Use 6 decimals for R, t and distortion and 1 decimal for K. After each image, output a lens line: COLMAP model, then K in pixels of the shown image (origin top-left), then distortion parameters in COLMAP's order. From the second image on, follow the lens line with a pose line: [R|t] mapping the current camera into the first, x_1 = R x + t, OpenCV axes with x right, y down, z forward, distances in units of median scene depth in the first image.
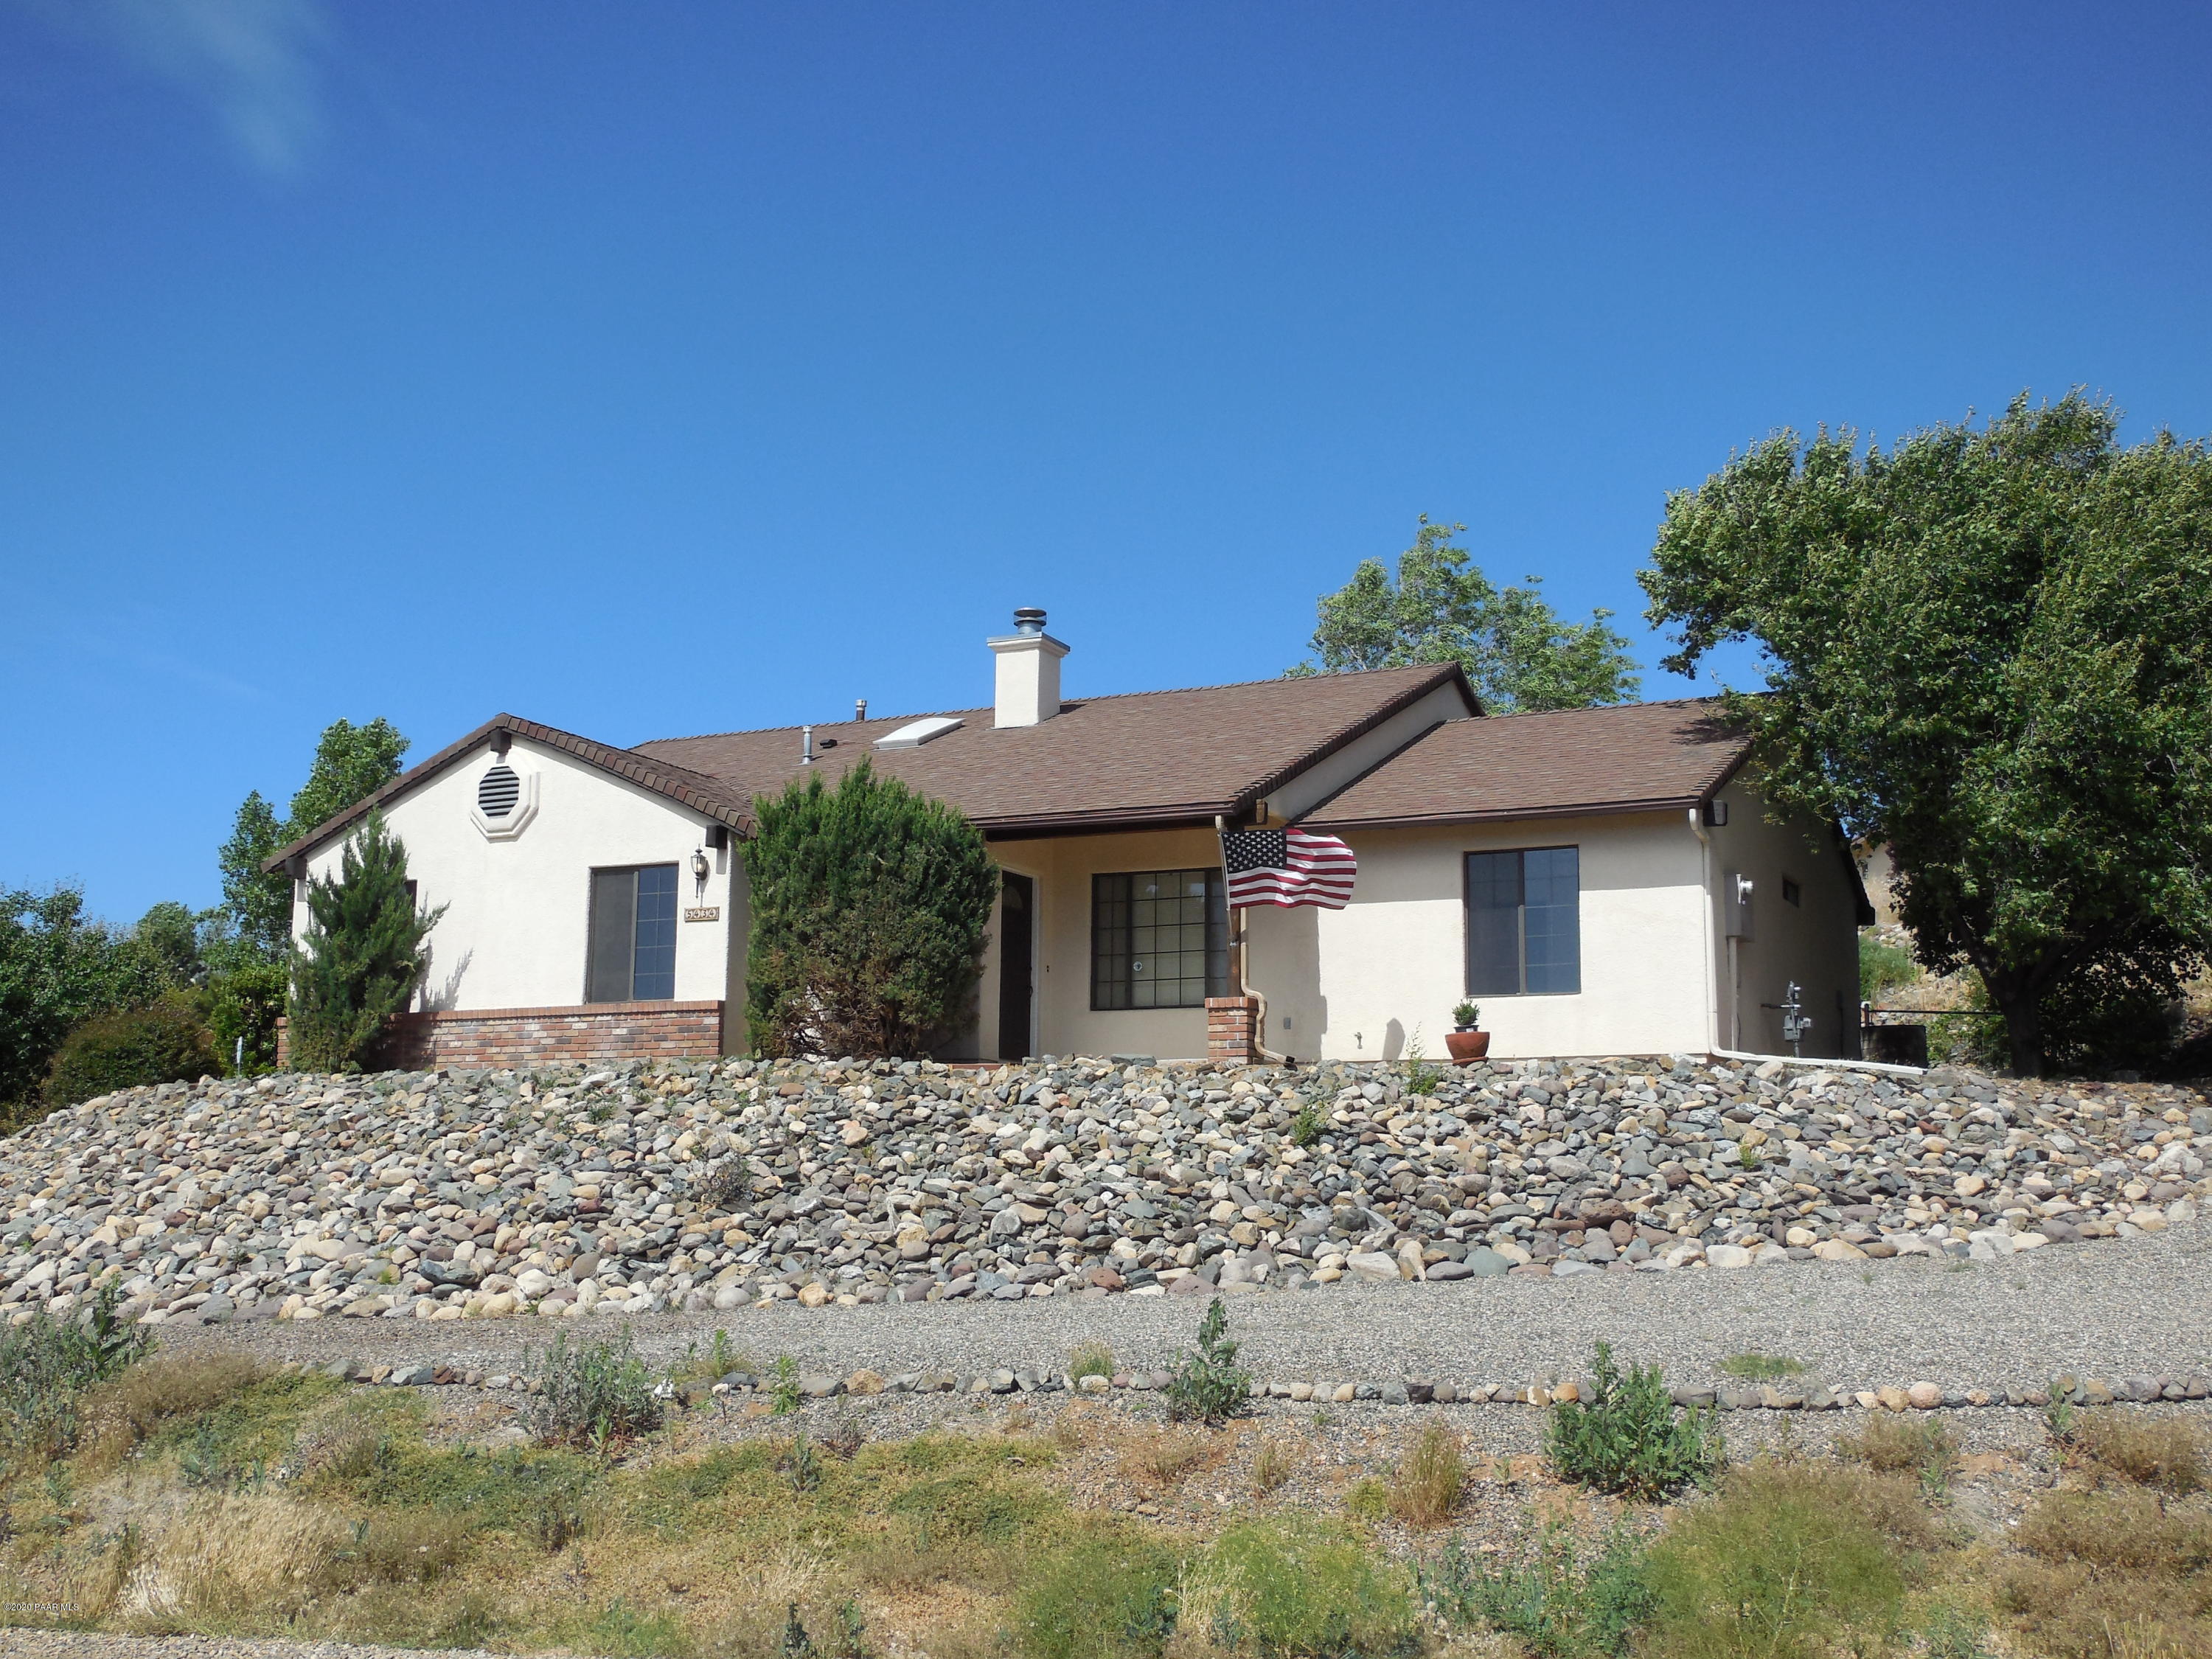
lens RADIAL K [[2417.2, 0, 1106.0], [0, 2417.2, 829.5], [0, 0, 1]] dist [-0.013058, 0.018335]
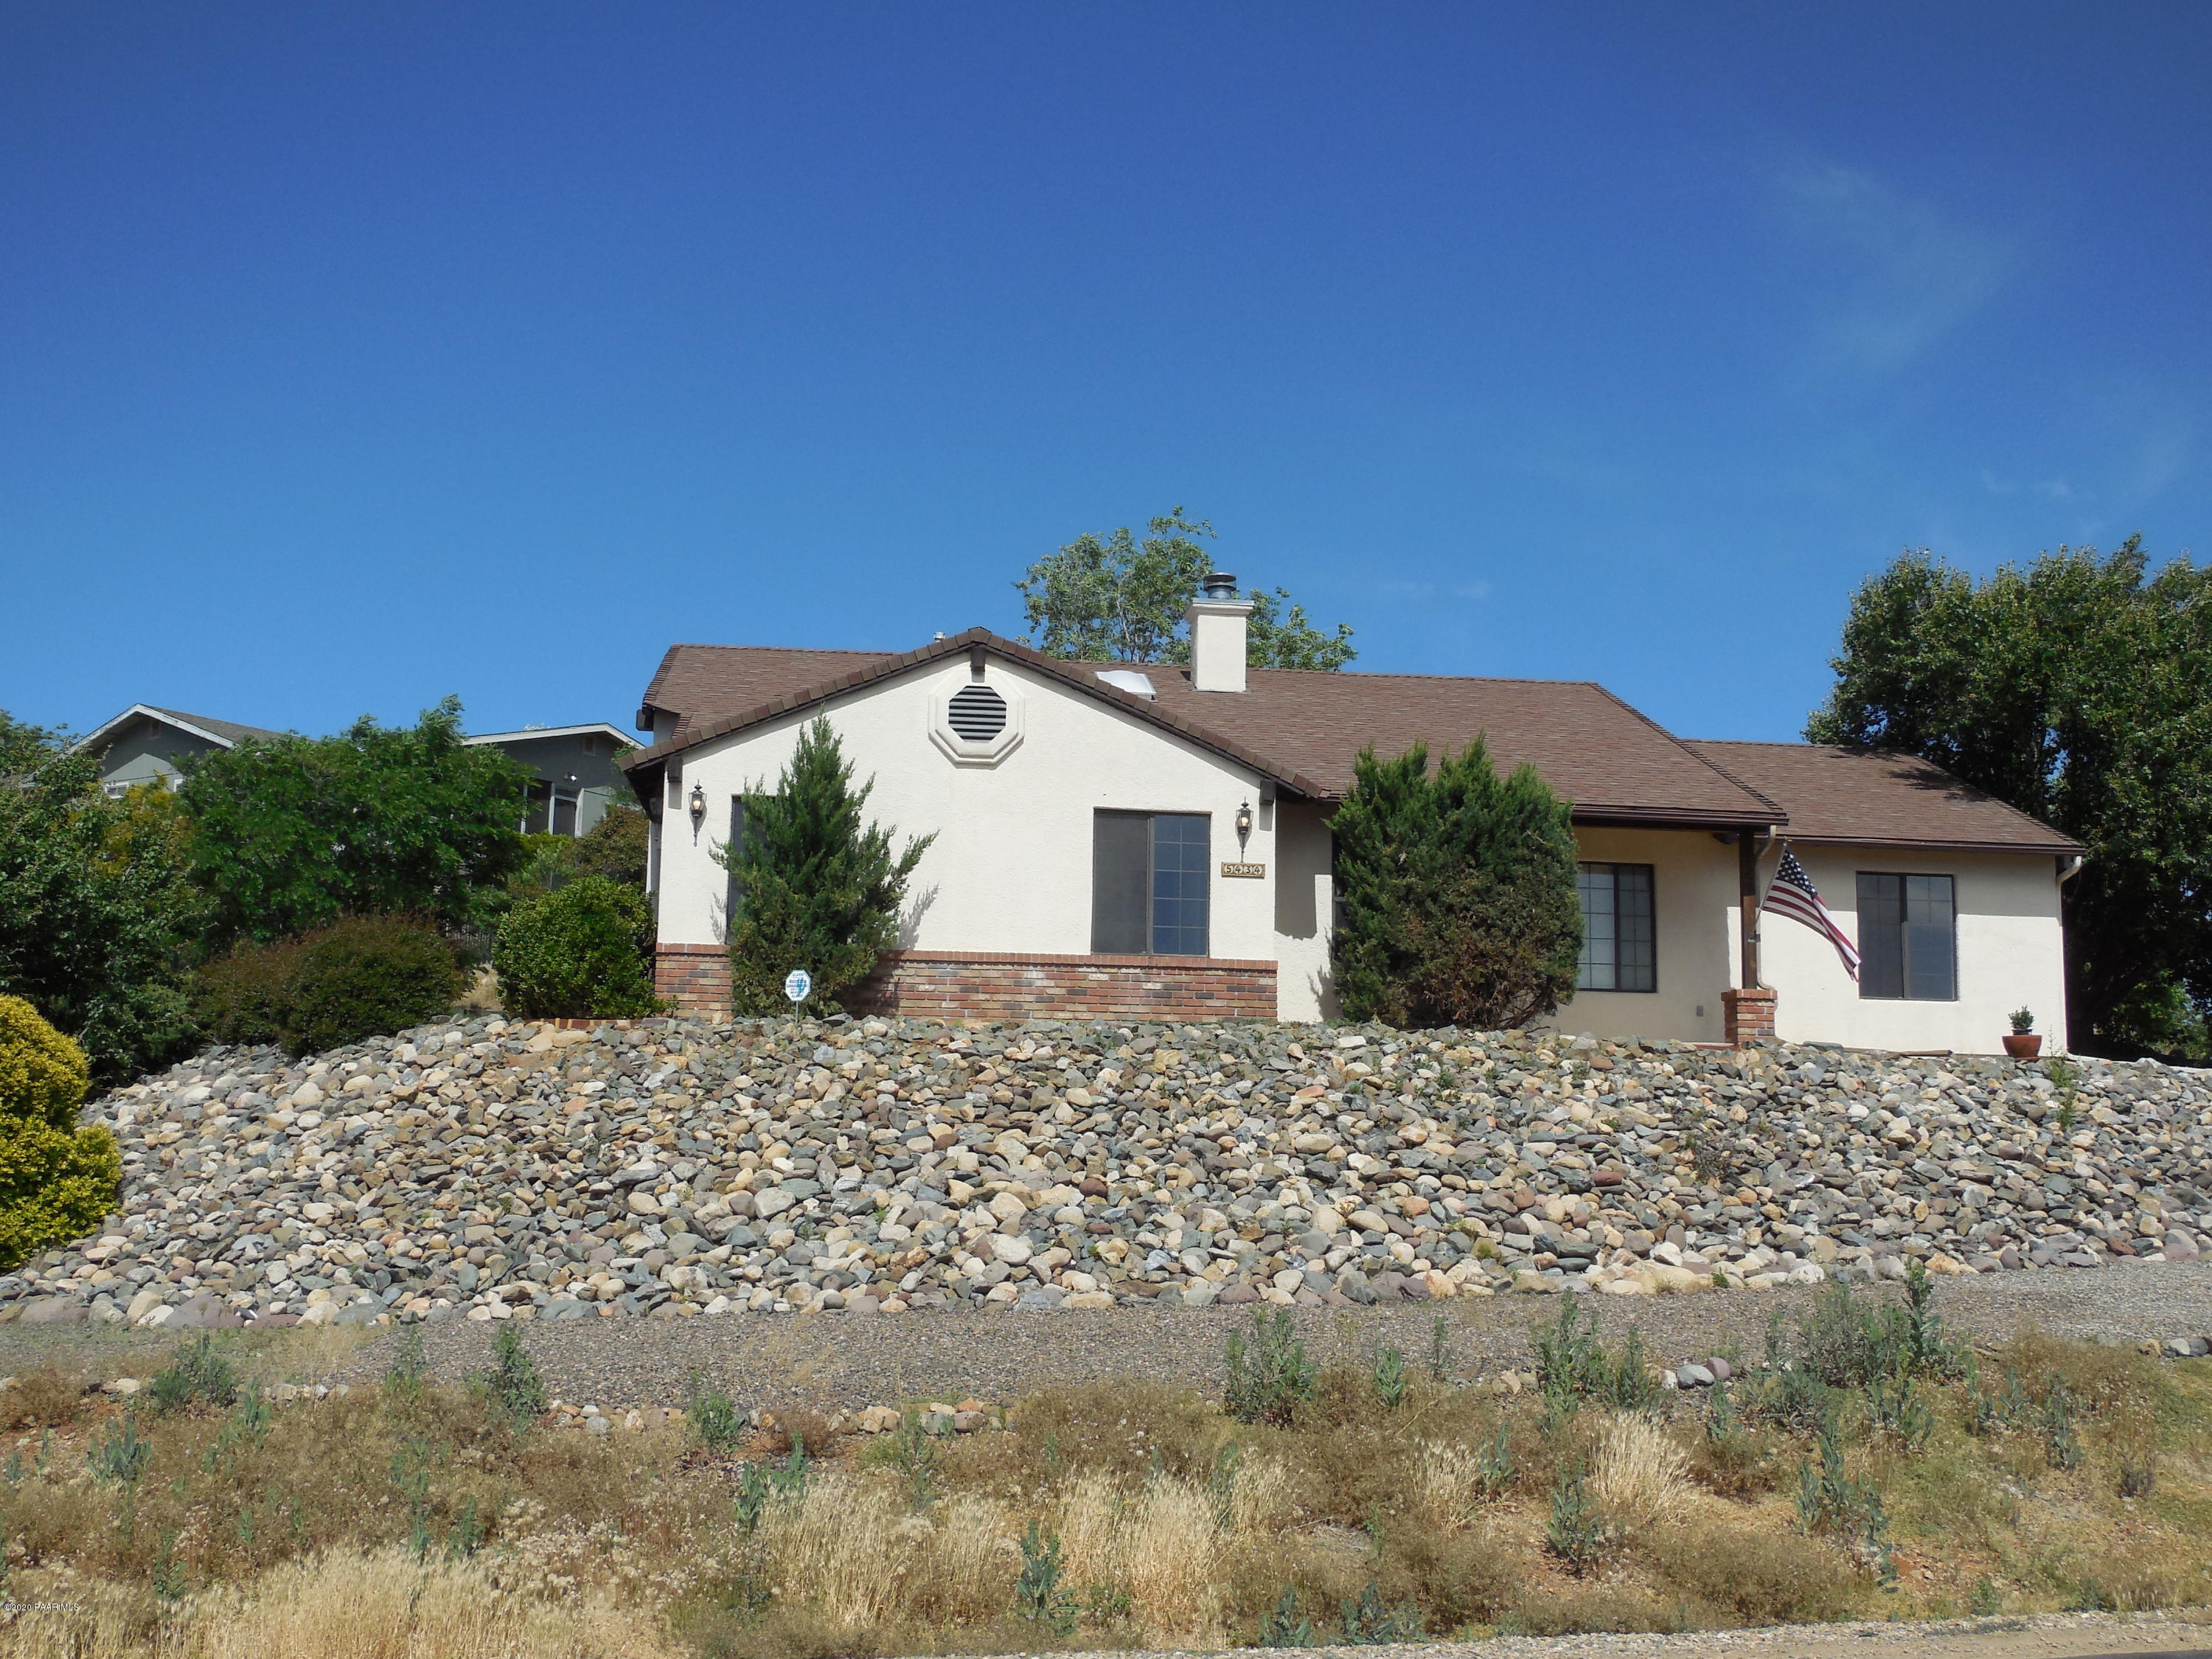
lens RADIAL K [[2417.2, 0, 1106.0], [0, 2417.2, 829.5], [0, 0, 1]] dist [-0.013058, 0.018335]
pose [[0.837728, 0.085637, 0.539331, -0.730320], [-0.098773, 0.995099, -0.004584, 0.028538], [-0.537080, -0.049431, 0.842082, 0.213023]]
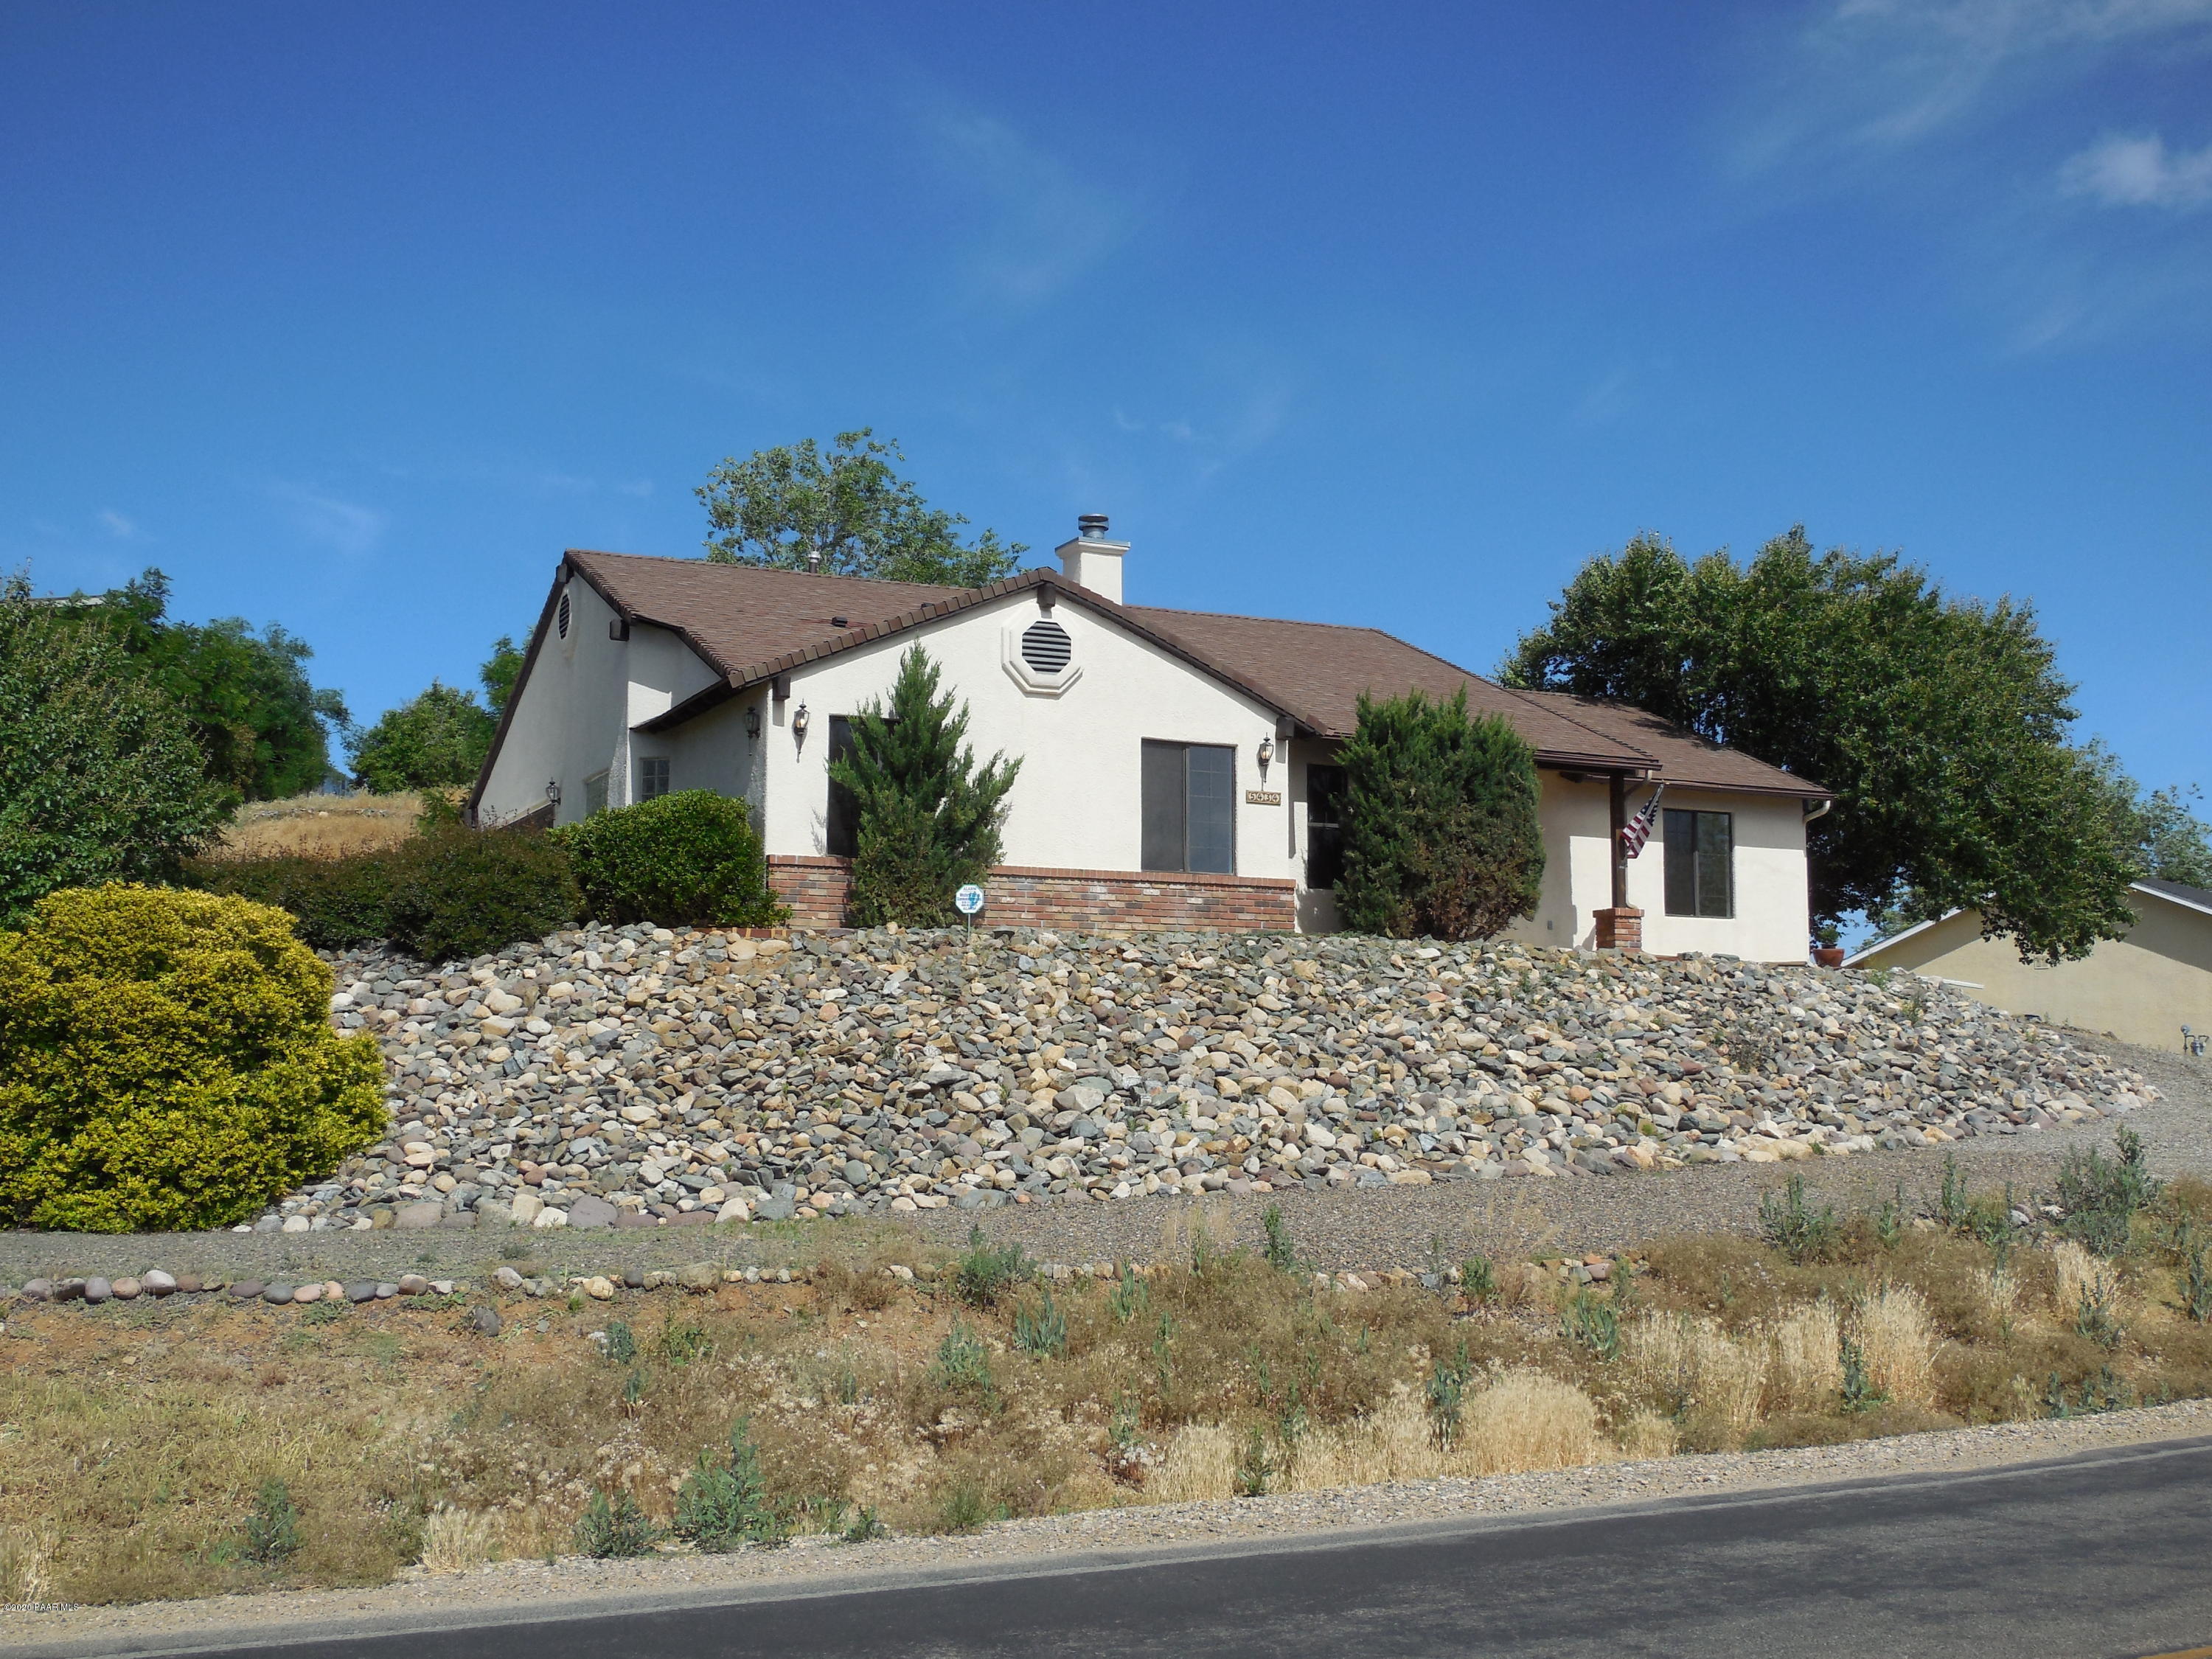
lens RADIAL K [[2417.2, 0, 1106.0], [0, 2417.2, 829.5], [0, 0, 1]] dist [-0.013058, 0.018335]
pose [[0.614430, 0.077789, 0.785127, -1.050452], [-0.127499, 0.991838, 0.001510, 0.055985], [-0.778601, -0.101030, 0.619333, 0.379248]]
